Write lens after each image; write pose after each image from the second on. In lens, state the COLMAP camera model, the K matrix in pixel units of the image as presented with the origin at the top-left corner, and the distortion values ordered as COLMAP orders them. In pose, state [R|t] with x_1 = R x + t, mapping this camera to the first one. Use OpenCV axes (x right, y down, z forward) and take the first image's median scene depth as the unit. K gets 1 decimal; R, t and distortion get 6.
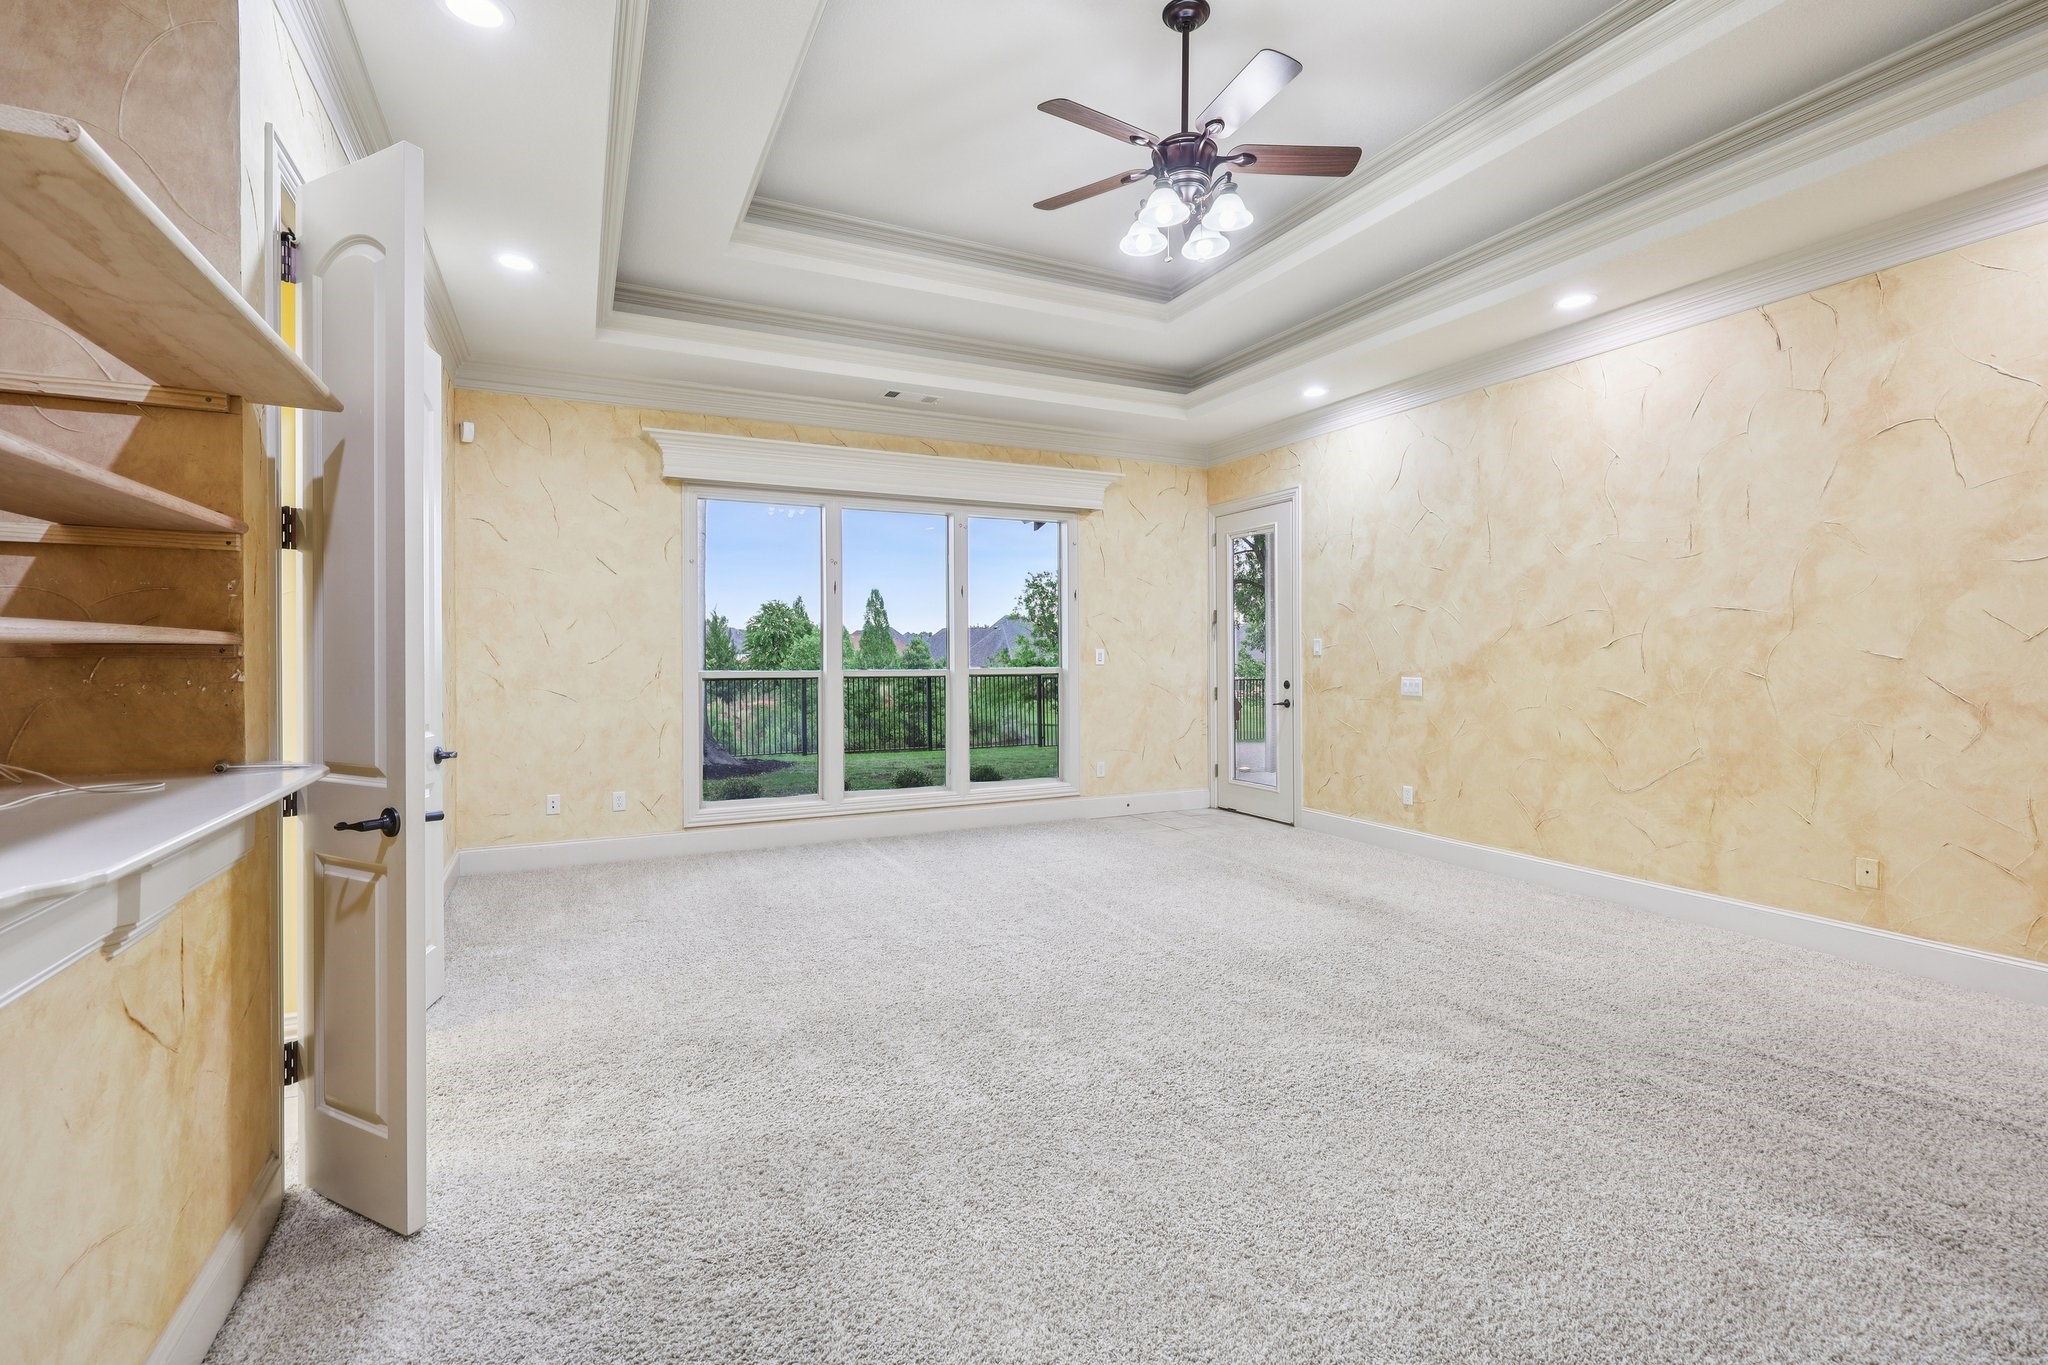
lens RADIAL K [[917.2, 0, 1027.4], [0, 917.2, 664.0], [0, 0, 1]] dist [0.001479, 0.000081]
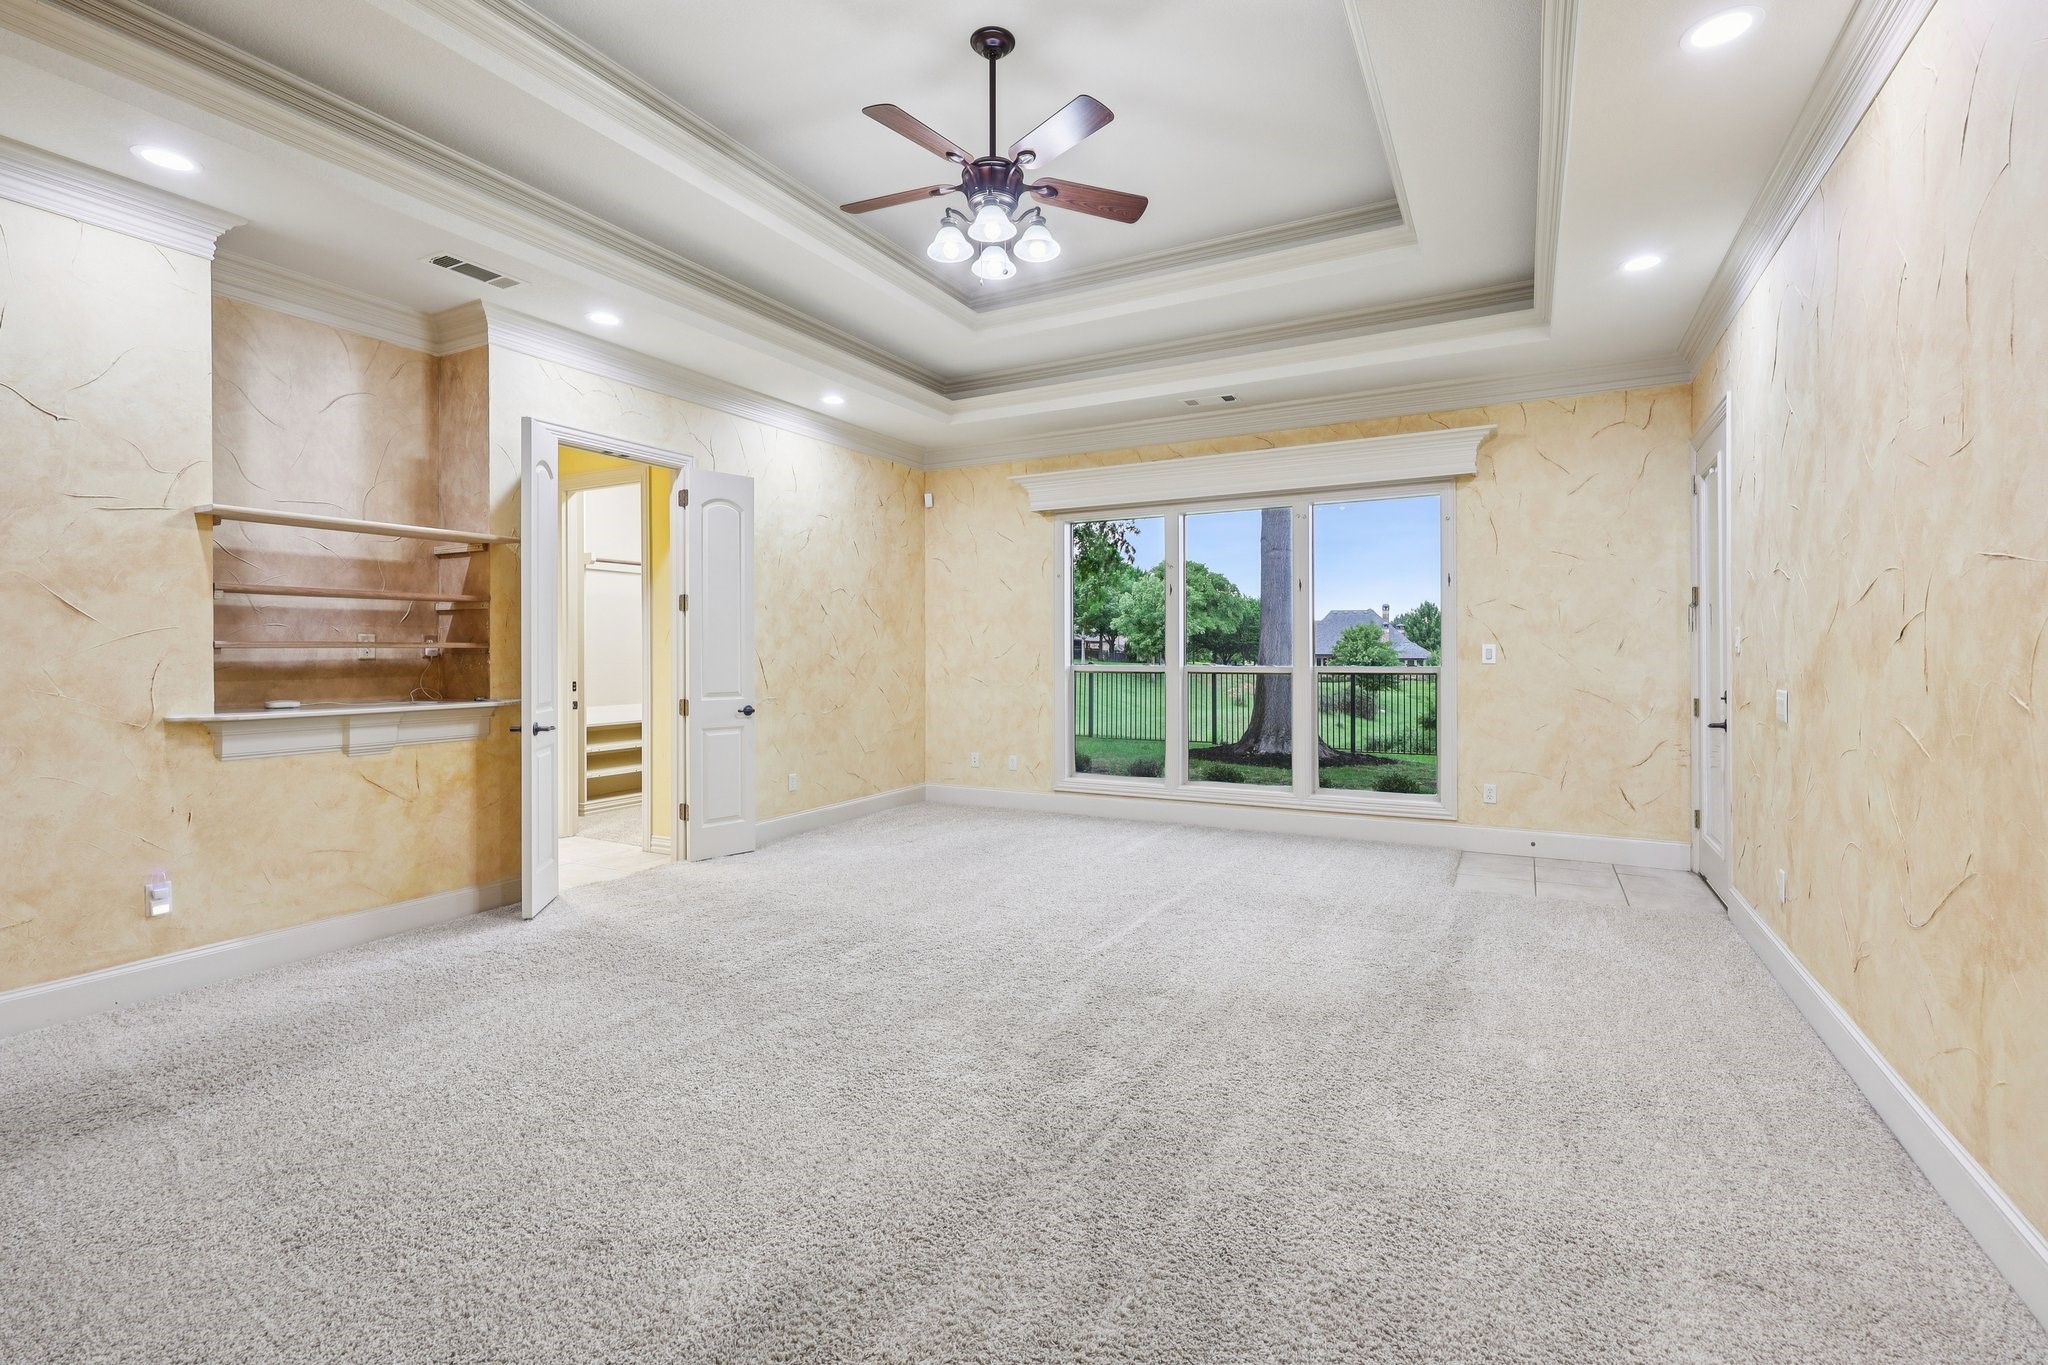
lens RADIAL K [[917.2, 0, 1027.4], [0, 917.2, 664.0], [0, 0, 1]] dist [0.001479, 0.000081]
pose [[0.582560, 0.011647, -0.812704, 0.582398], [-0.007180, 0.999932, 0.009183, -0.004069], [0.812756, 0.000486, 0.582604, 0.232326]]
